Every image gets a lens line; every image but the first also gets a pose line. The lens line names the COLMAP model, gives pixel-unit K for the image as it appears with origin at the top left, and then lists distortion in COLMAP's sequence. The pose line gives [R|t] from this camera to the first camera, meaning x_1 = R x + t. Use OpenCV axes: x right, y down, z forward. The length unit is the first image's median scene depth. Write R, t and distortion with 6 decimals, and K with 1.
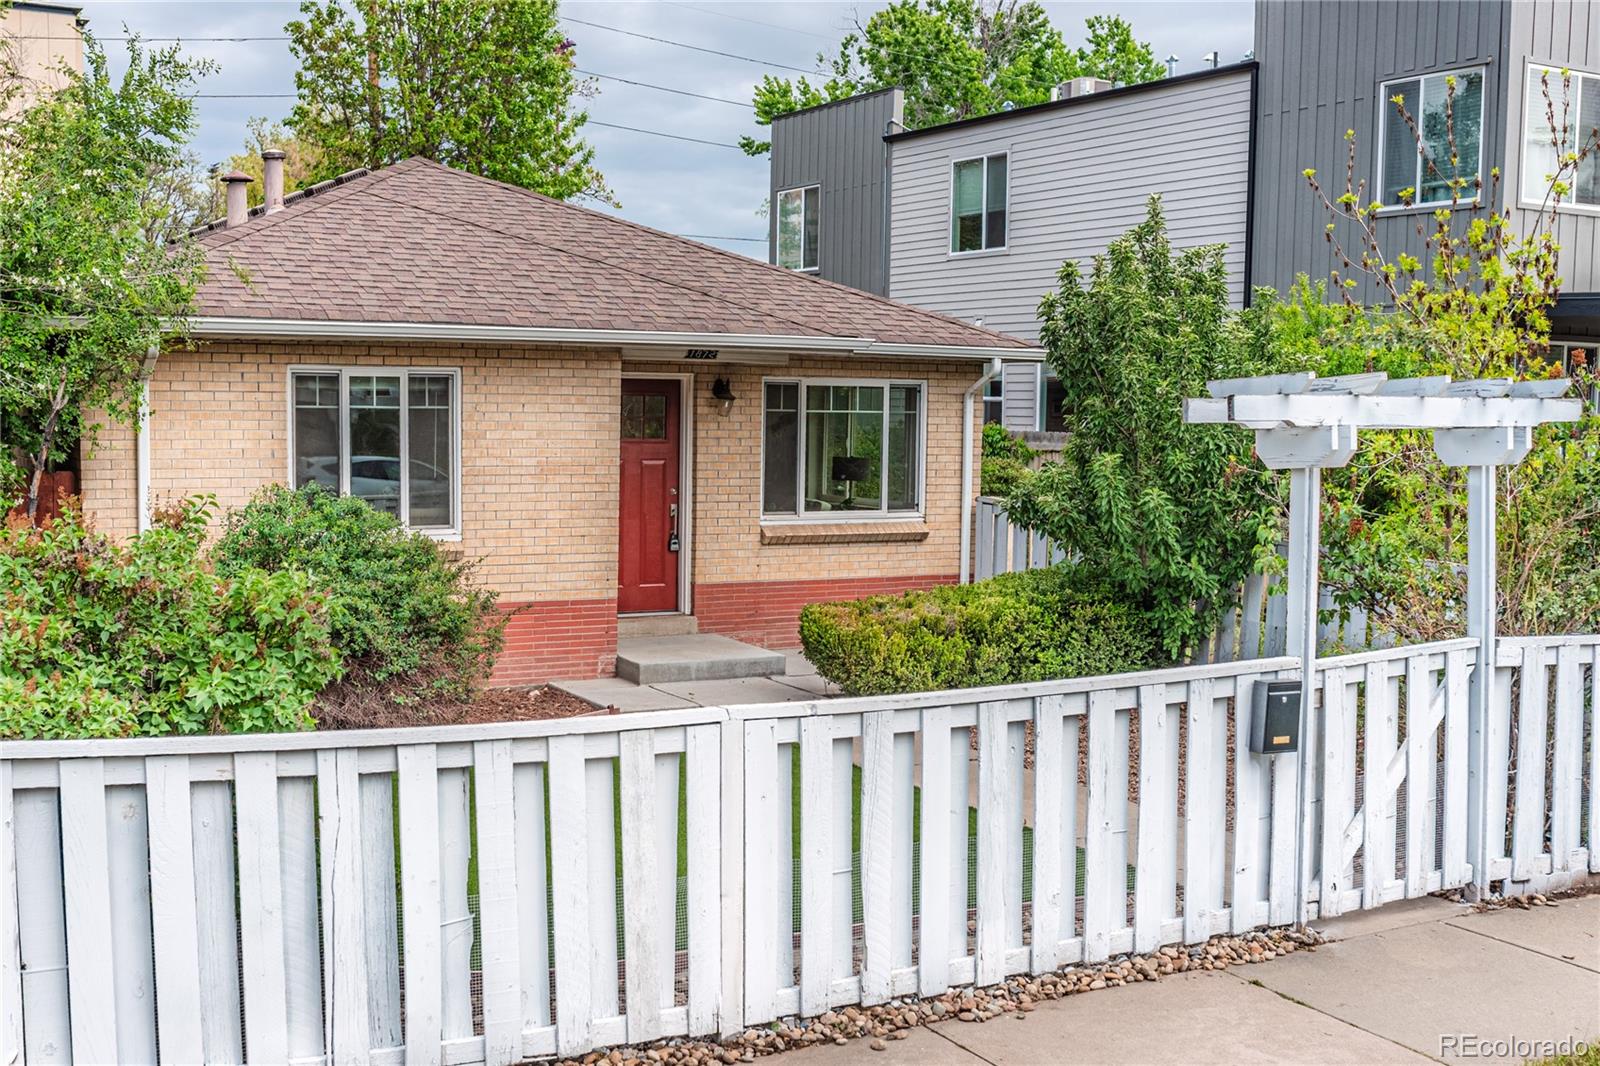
lens RADIAL K [[1744.1, 0, 800.0], [0, 1744.1, 533.0], [0, 0, 1]] dist [-0.207413, 0.458074]
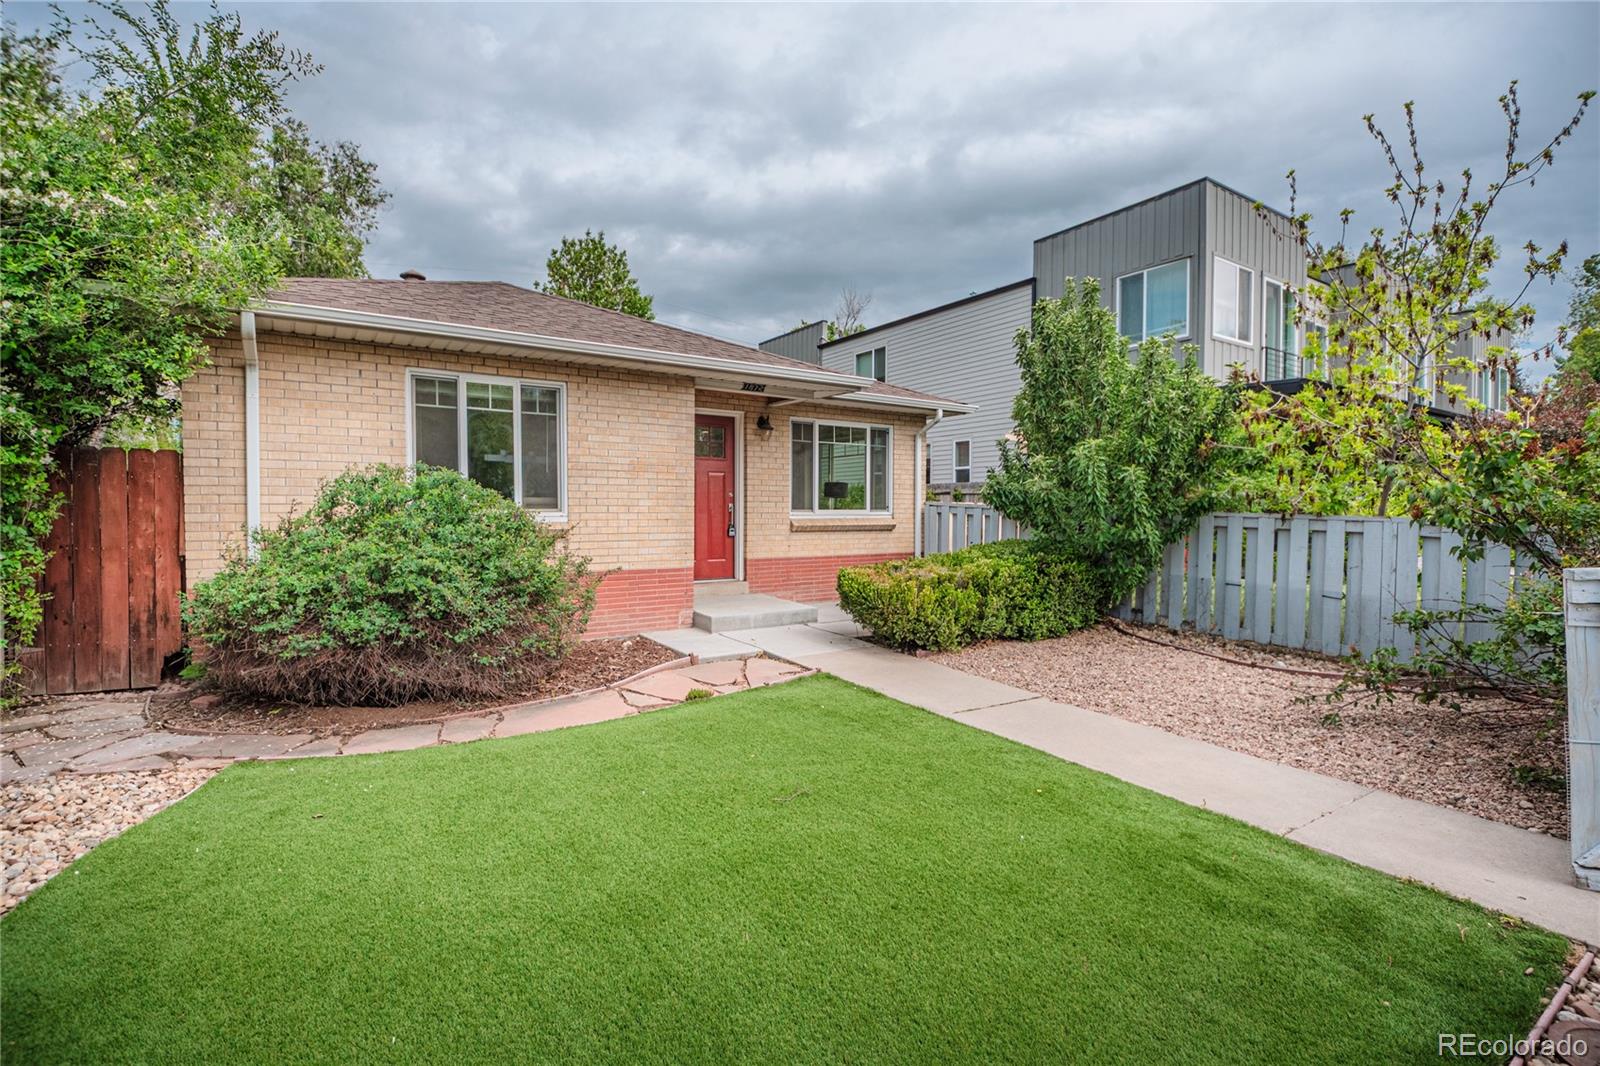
lens RADIAL K [[716.4, 0, 803.4], [0, 716.4, 516.3], [0, 0, 1]] dist [0.001126, -0.000014]
pose [[0.997829, -0.014151, 0.064313, -0.056917], [0.017853, 0.998194, -0.057356, 0.032241], [-0.063385, 0.058380, 0.996280, 0.457489]]
